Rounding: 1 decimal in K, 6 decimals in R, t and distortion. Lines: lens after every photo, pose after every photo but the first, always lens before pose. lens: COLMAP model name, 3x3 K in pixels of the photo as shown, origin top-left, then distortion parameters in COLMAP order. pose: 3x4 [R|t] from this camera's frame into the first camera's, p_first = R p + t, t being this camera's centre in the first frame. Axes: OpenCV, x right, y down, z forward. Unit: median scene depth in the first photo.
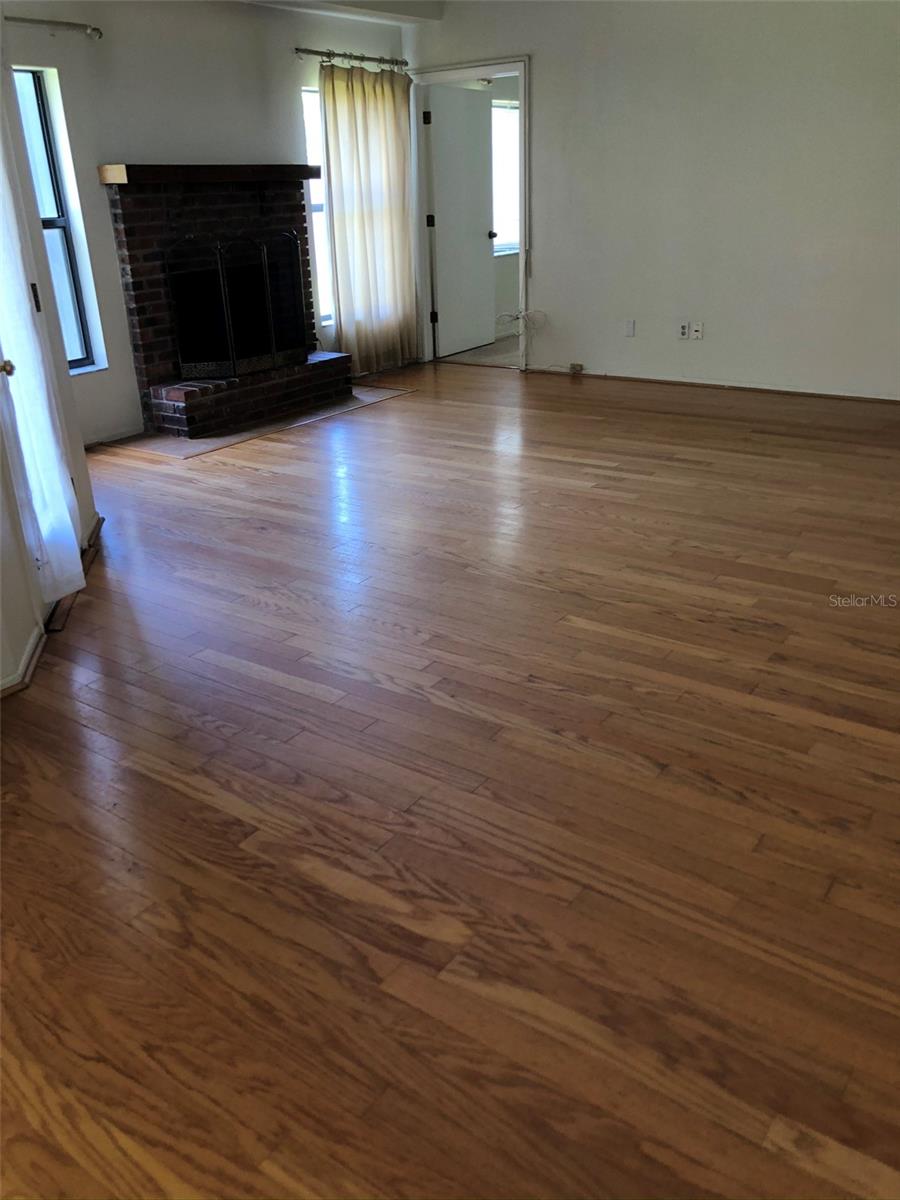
lens RADIAL K [[977.6, 0, 450.0], [0, 977.6, 600.0], [0, 0, 1]] dist [-0.044868, -0.001332]
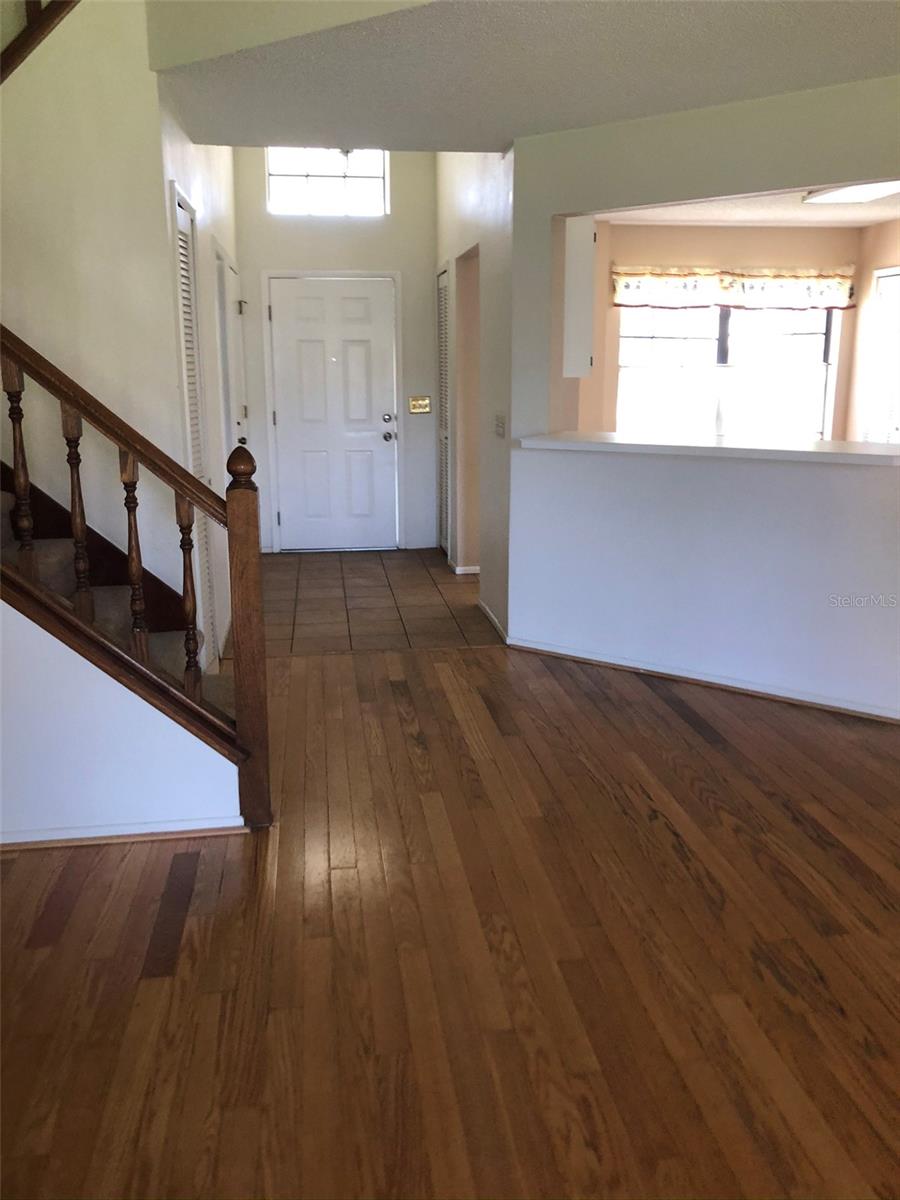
lens RADIAL K [[977.6, 0, 450.0], [0, 977.6, 600.0], [0, 0, 1]] dist [-0.044868, -0.001332]
pose [[-0.685886, -0.126921, 0.716555, 0.008337], [0.318537, 0.832964, 0.452443, -0.547708], [-0.654289, 0.538574, -0.530890, 1.273653]]
